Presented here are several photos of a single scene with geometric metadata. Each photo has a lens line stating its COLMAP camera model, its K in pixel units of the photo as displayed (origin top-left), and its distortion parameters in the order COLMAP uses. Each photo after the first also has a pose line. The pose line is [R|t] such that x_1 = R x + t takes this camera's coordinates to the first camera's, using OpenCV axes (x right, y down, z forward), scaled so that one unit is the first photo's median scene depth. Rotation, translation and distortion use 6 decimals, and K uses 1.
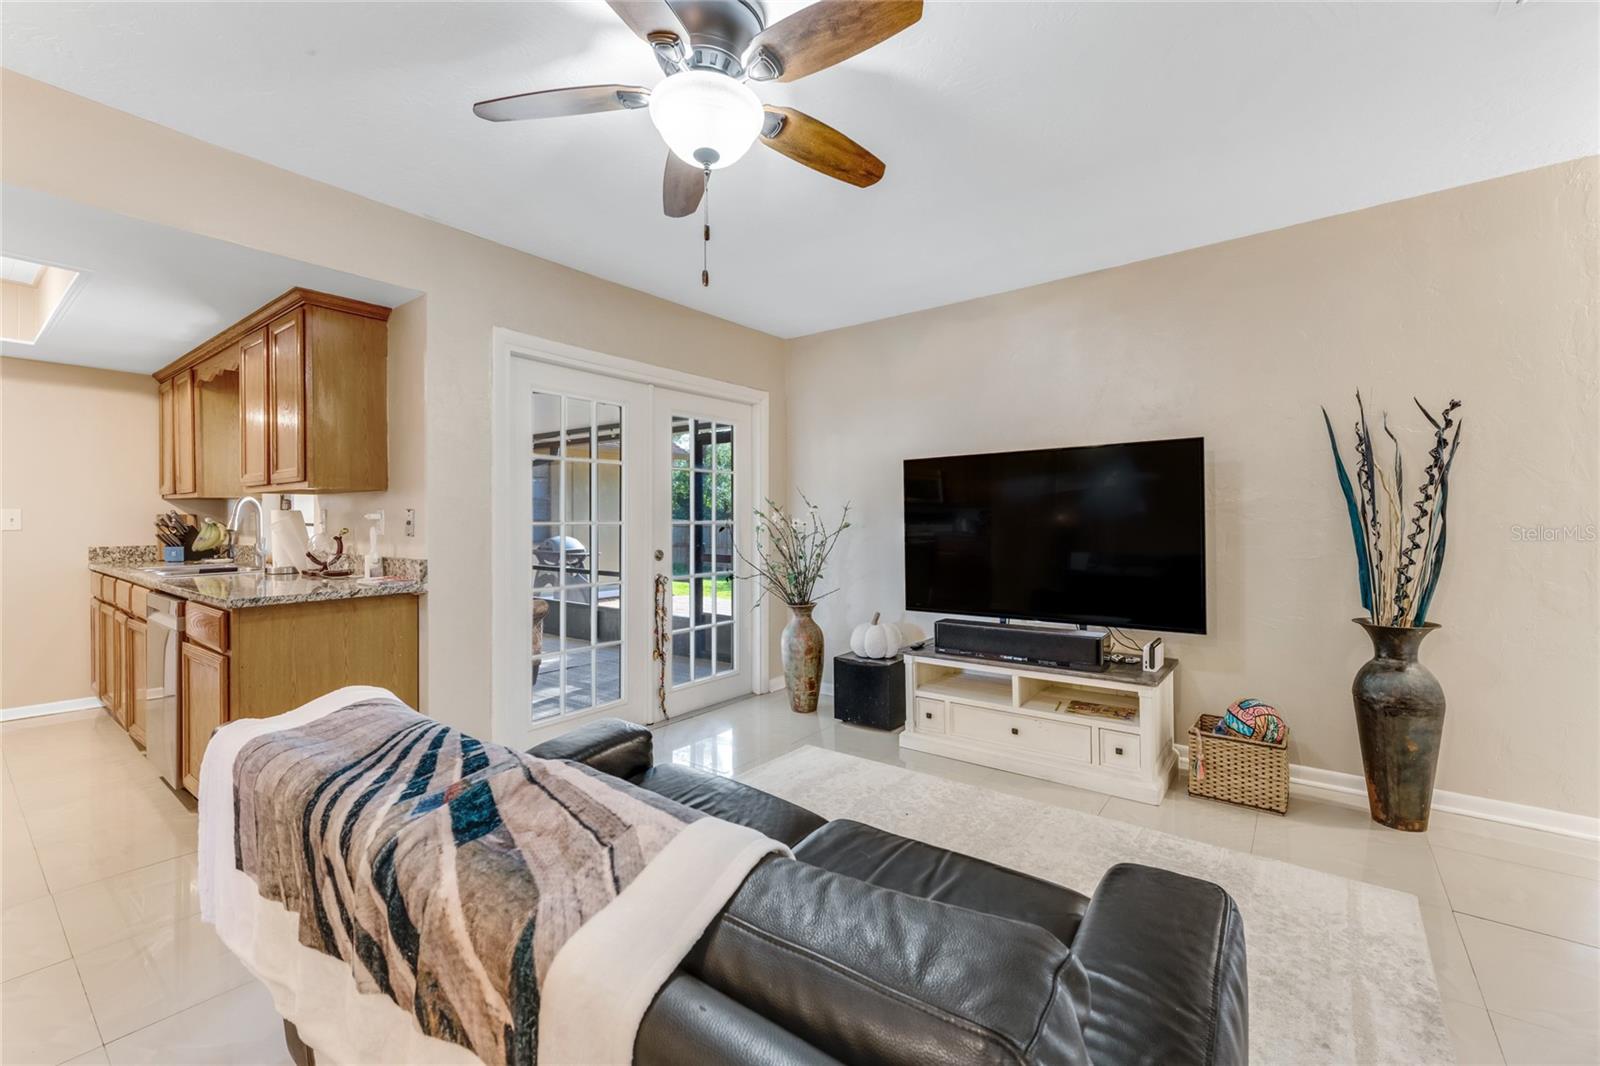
lens RADIAL K [[660.9, 0, 796.6], [0, 660.9, 520.4], [0, 0, 1]] dist [0.000257, 0.000023]
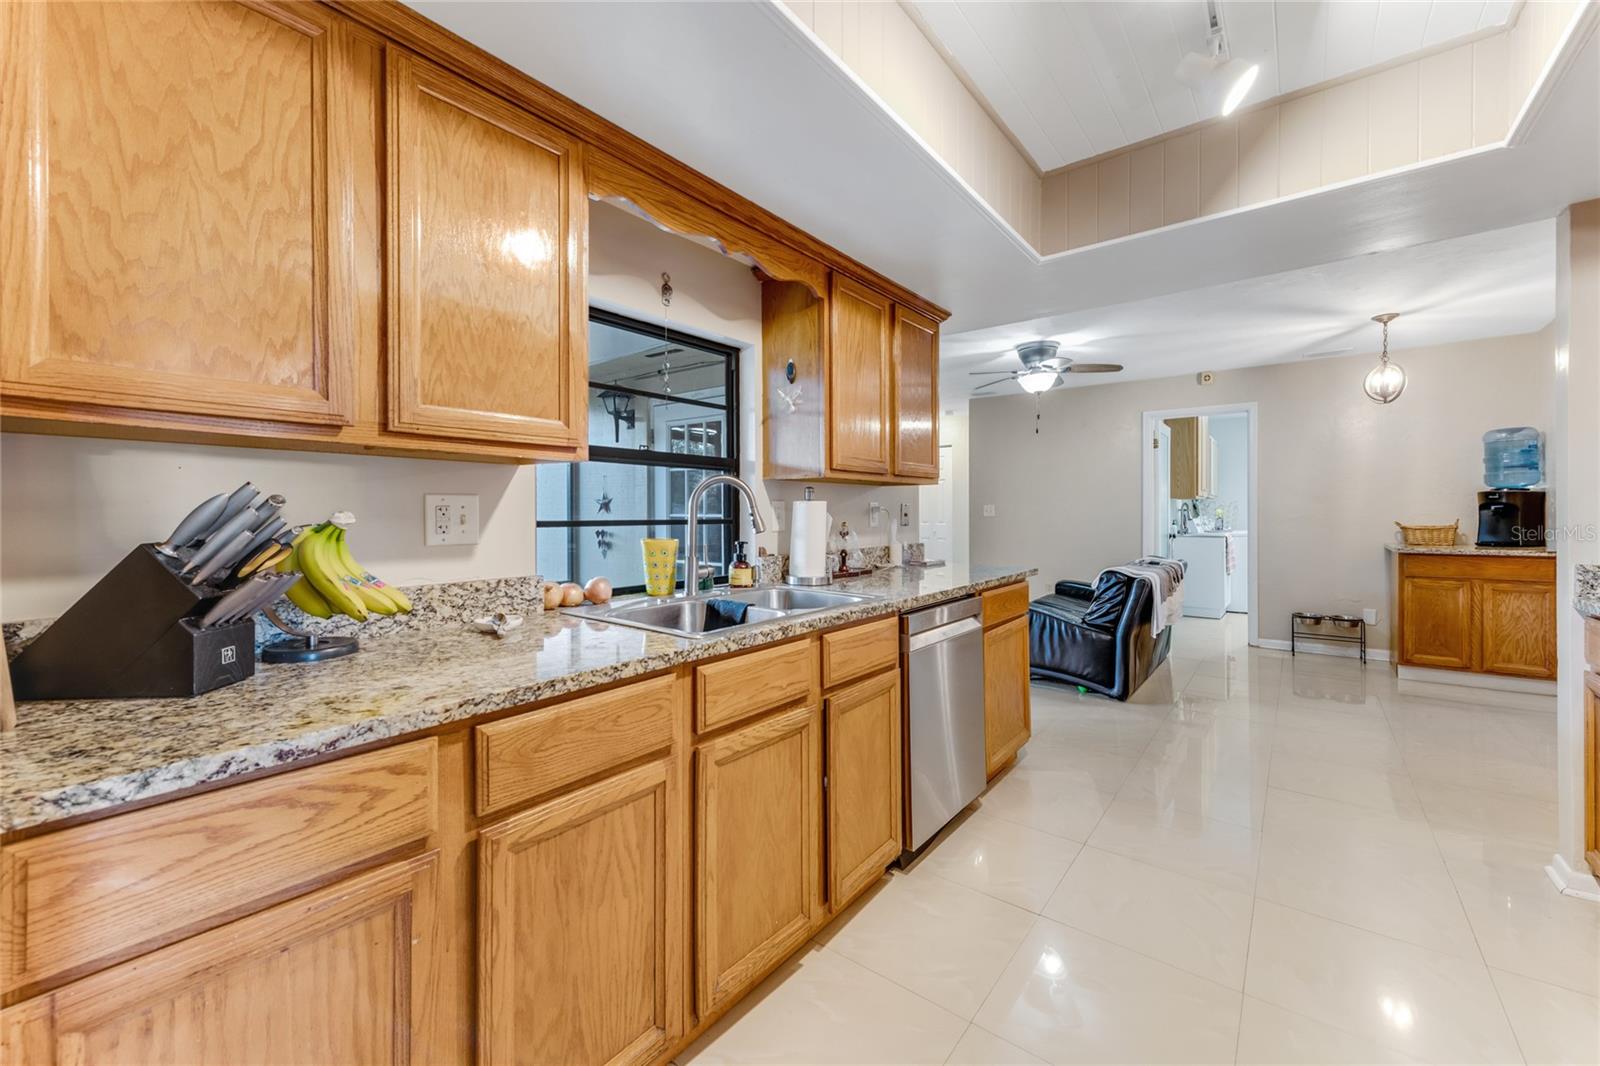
lens RADIAL K [[660.9, 0, 796.6], [0, 660.9, 520.4], [0, 0, 1]] dist [0.000257, 0.000023]
pose [[-0.010635, -0.009618, 0.999897, -1.728838], [0.000009, 0.999954, 0.009619, 0.001273], [-0.999943, 0.000111, -0.010634, 1.172694]]
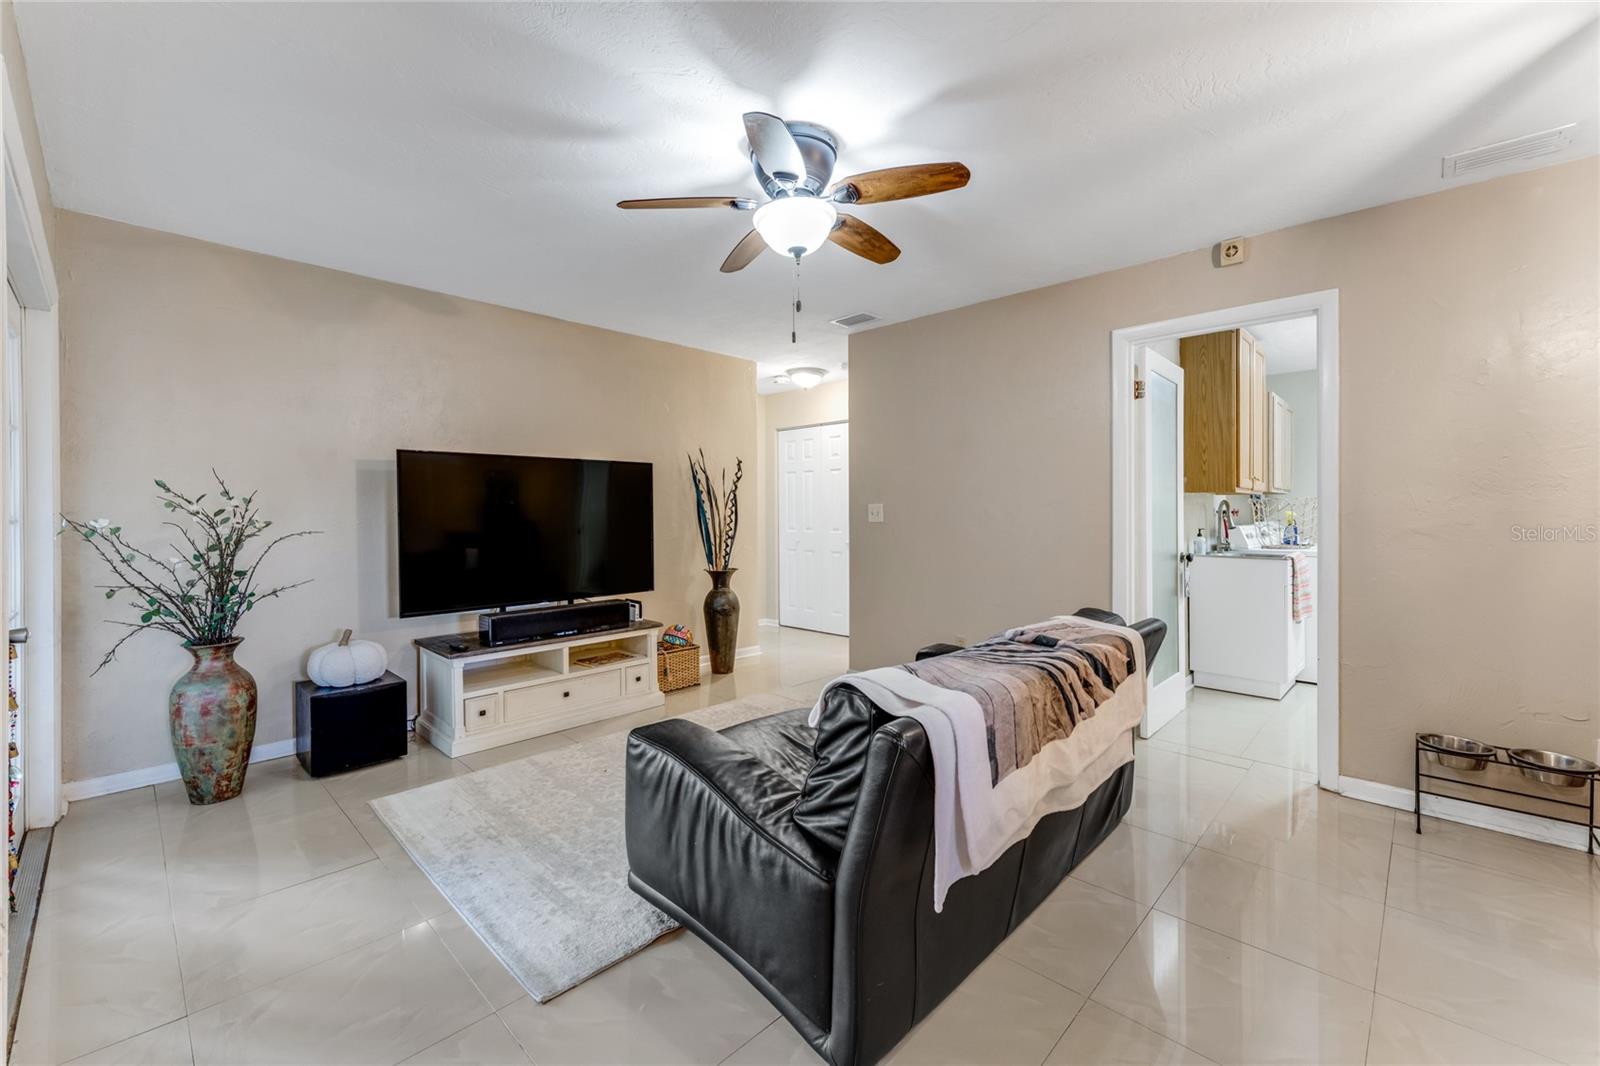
lens RADIAL K [[660.9, 0, 796.6], [0, 660.9, 520.4], [0, 0, 1]] dist [0.000257, 0.000023]
pose [[0.103821, -0.006994, 0.994571, -0.831952], [-0.001648, 0.999973, 0.007204, -0.003915], [-0.994595, -0.002387, 0.103806, 0.477171]]
